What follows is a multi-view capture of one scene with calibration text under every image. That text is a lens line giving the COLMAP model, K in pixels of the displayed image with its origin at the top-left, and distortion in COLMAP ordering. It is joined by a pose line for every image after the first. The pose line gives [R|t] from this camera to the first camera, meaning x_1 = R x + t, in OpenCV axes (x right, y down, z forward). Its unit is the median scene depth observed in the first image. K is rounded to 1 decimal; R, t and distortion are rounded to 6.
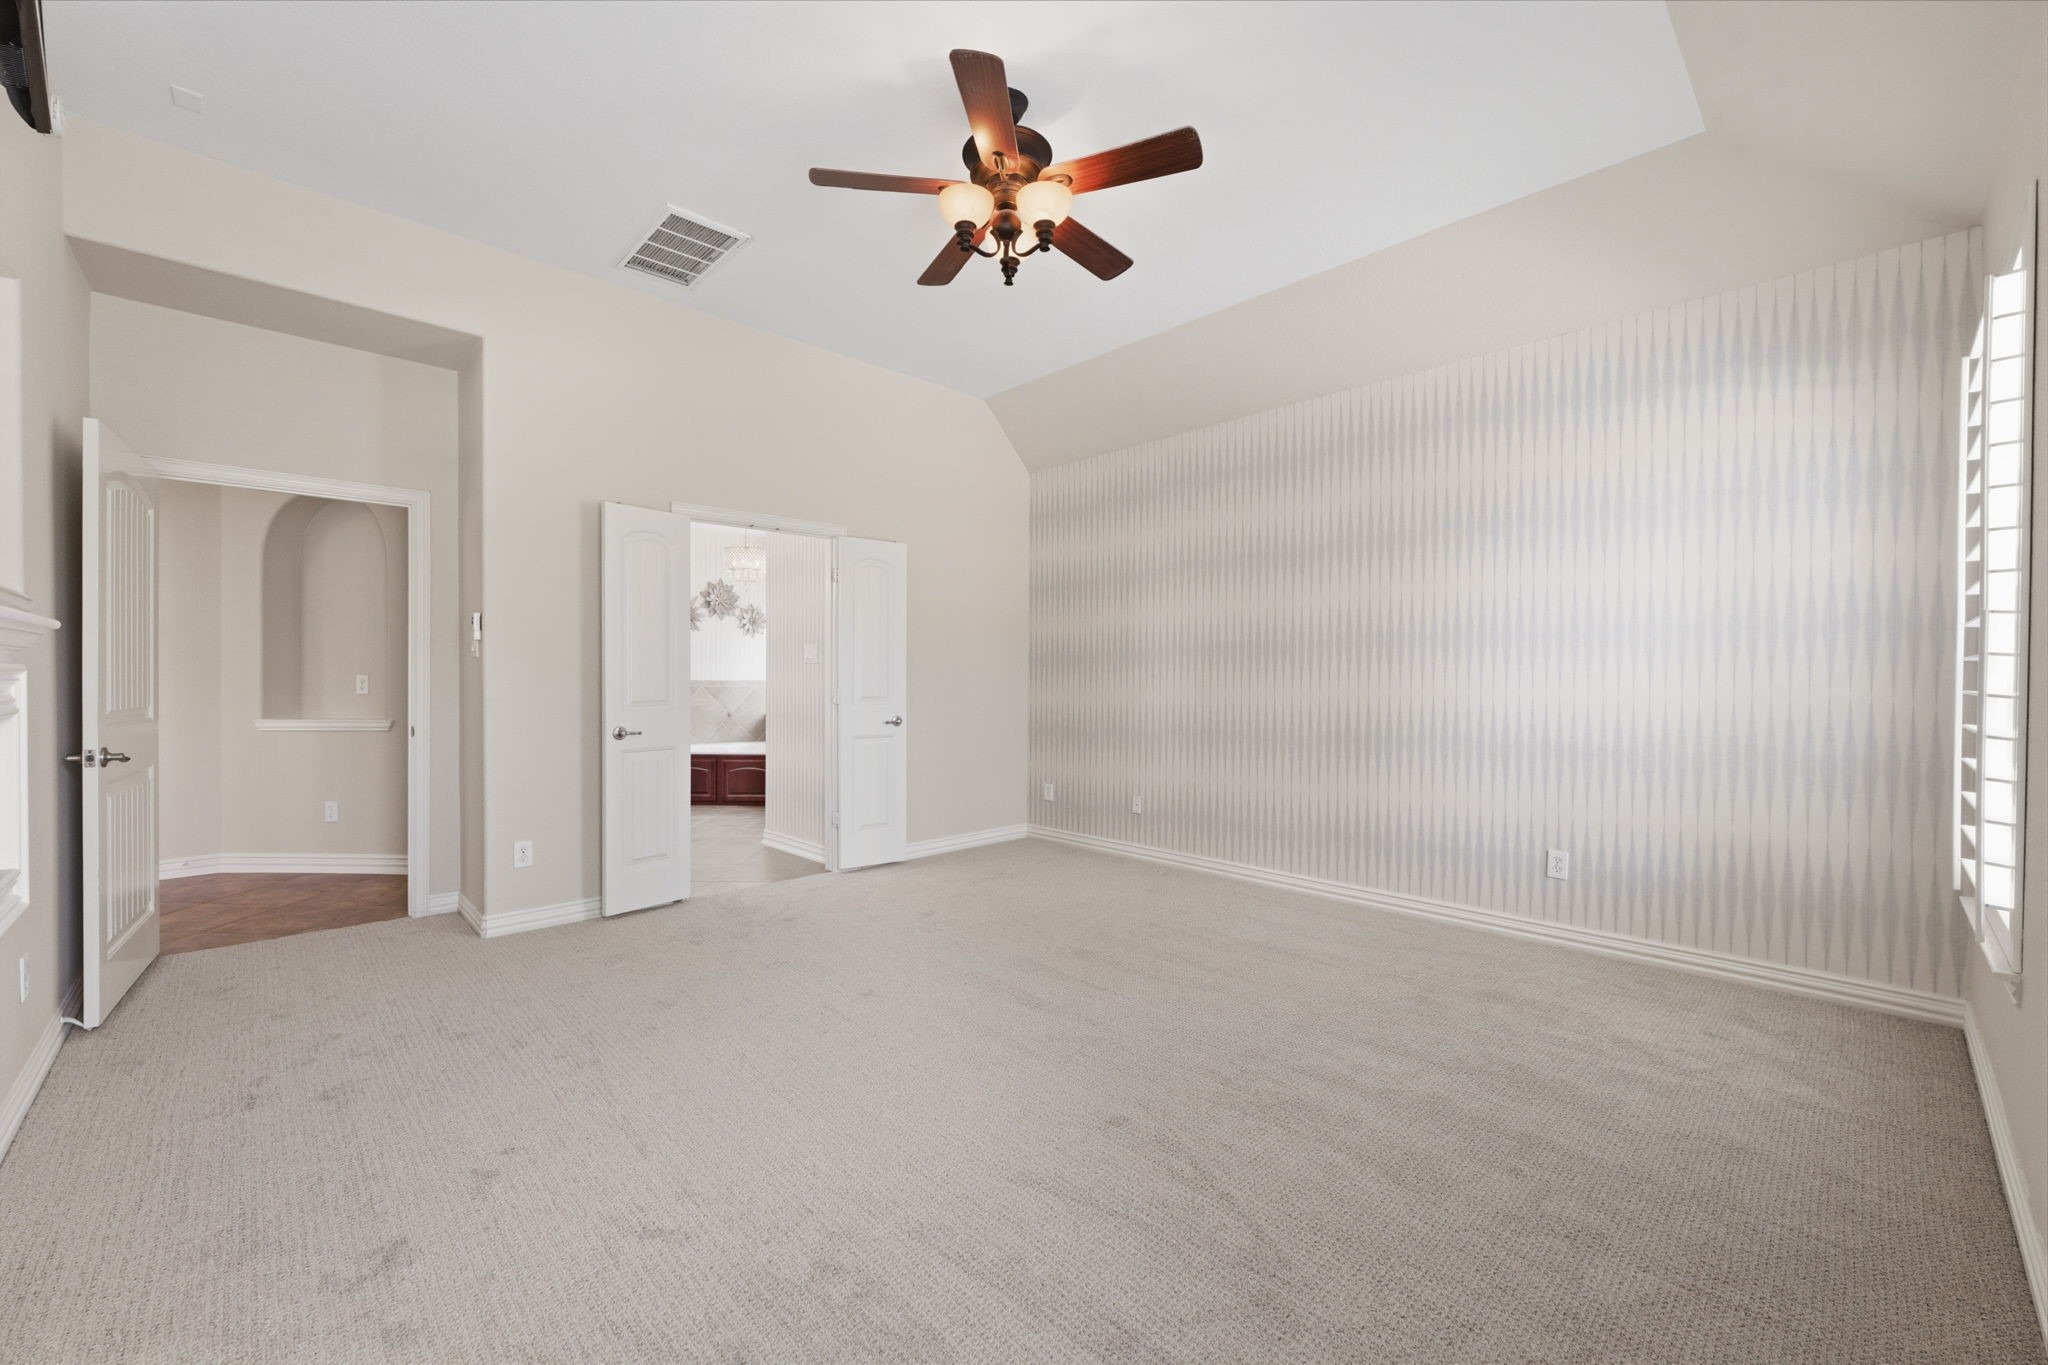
lens RADIAL K [[817.2, 0, 1010.2], [0, 817.2, 682.5], [0, 0, 1]] dist [-0.000568, 0.000313]
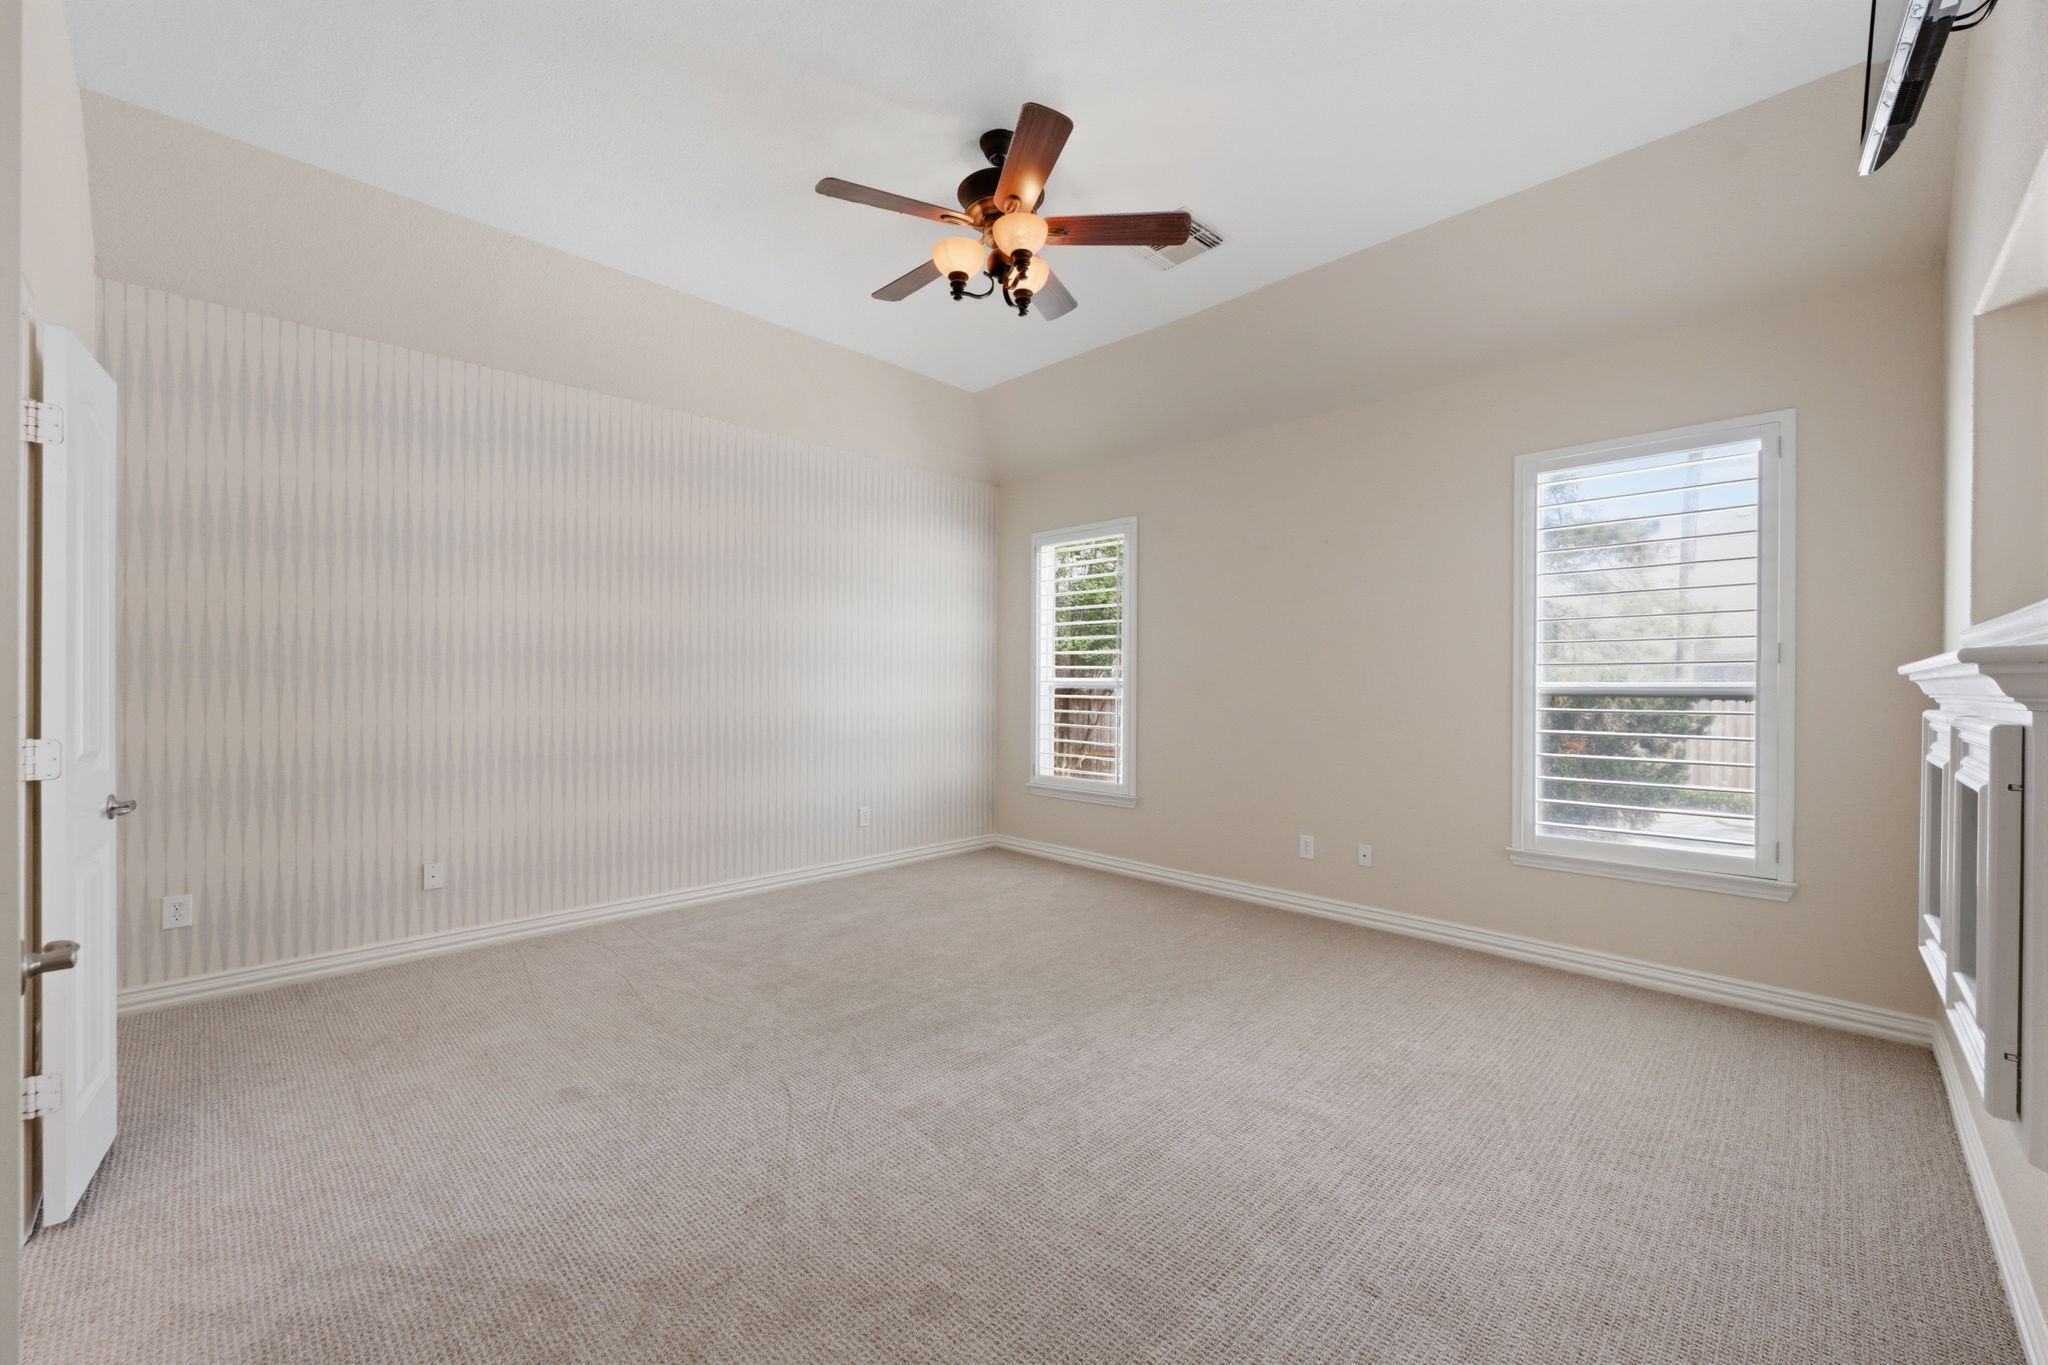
lens RADIAL K [[817.2, 0, 1010.2], [0, 817.2, 682.5], [0, 0, 1]] dist [-0.000568, 0.000313]
pose [[-0.033208, -0.000439, 0.999448, -0.638507], [0.002607, 0.999996, 0.000526, -0.014231], [-0.999445, 0.002623, -0.033207, 0.624427]]
